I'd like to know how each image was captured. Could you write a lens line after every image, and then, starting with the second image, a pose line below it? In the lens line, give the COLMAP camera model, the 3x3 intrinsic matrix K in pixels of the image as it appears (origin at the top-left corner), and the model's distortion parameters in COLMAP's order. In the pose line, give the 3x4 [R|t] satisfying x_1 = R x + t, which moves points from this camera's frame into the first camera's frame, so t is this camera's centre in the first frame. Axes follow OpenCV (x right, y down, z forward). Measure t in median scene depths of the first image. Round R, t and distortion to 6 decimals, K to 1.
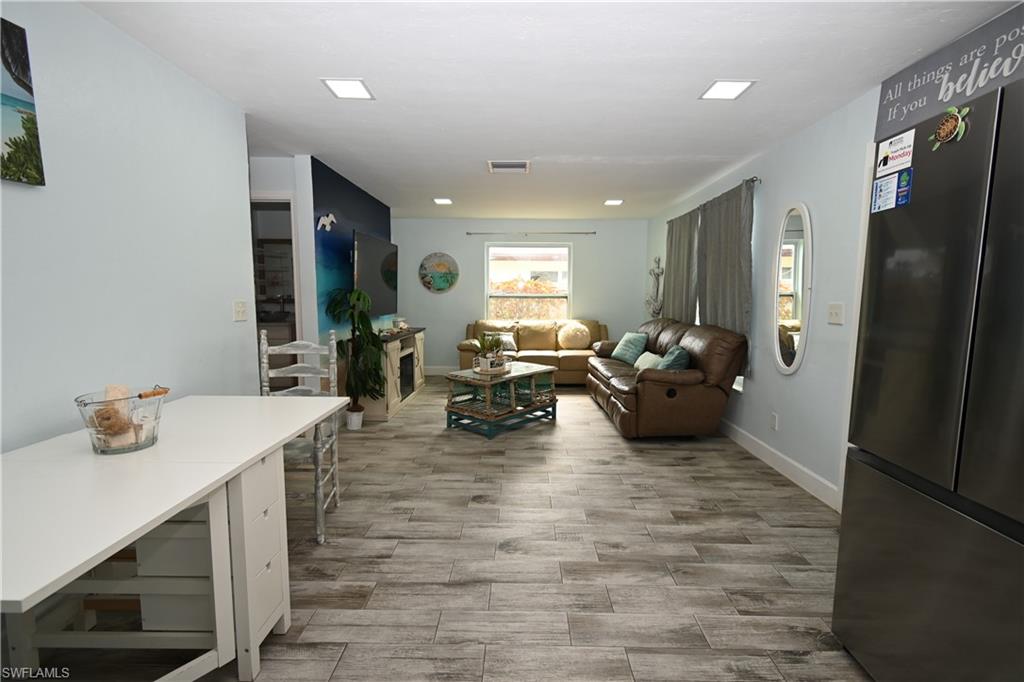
lens RADIAL K [[459.0, 0, 512.2], [0, 459.0, 343.8], [0, 0, 1]] dist [0.005101, -0.000957]
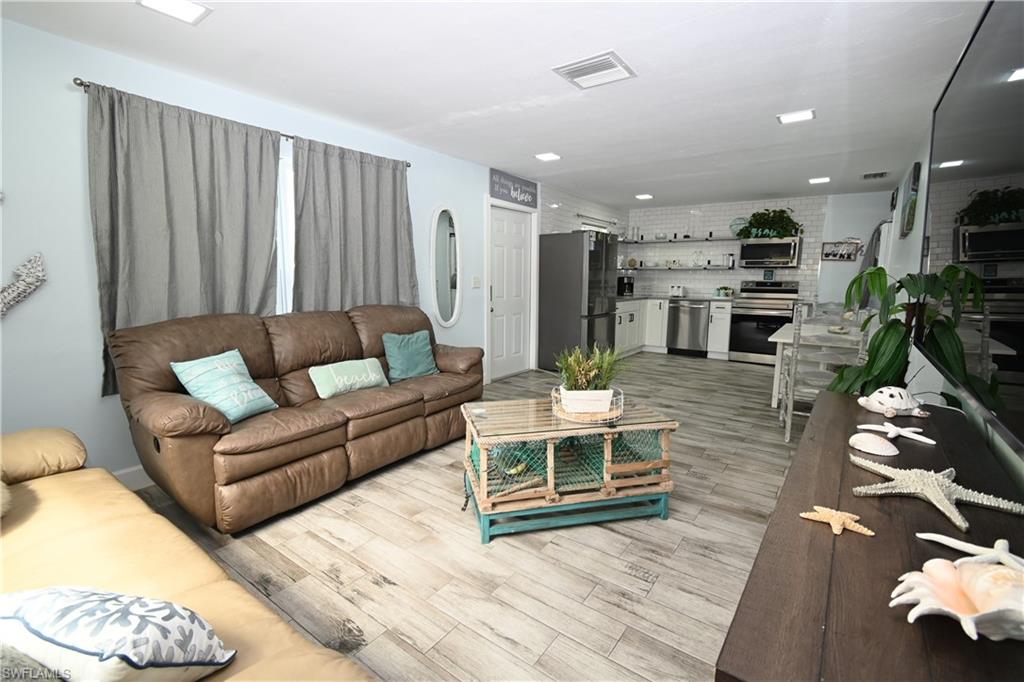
lens RADIAL K [[459.0, 0, 511.9], [0, 459.0, 343.3], [0, 0, 1]] dist [0.005101, -0.000957]
pose [[-0.821448, -0.100505, 0.561357, -0.320526], [0.047332, 0.968936, 0.242739, -0.190292], [-0.568316, 0.225968, -0.791174, 1.731235]]
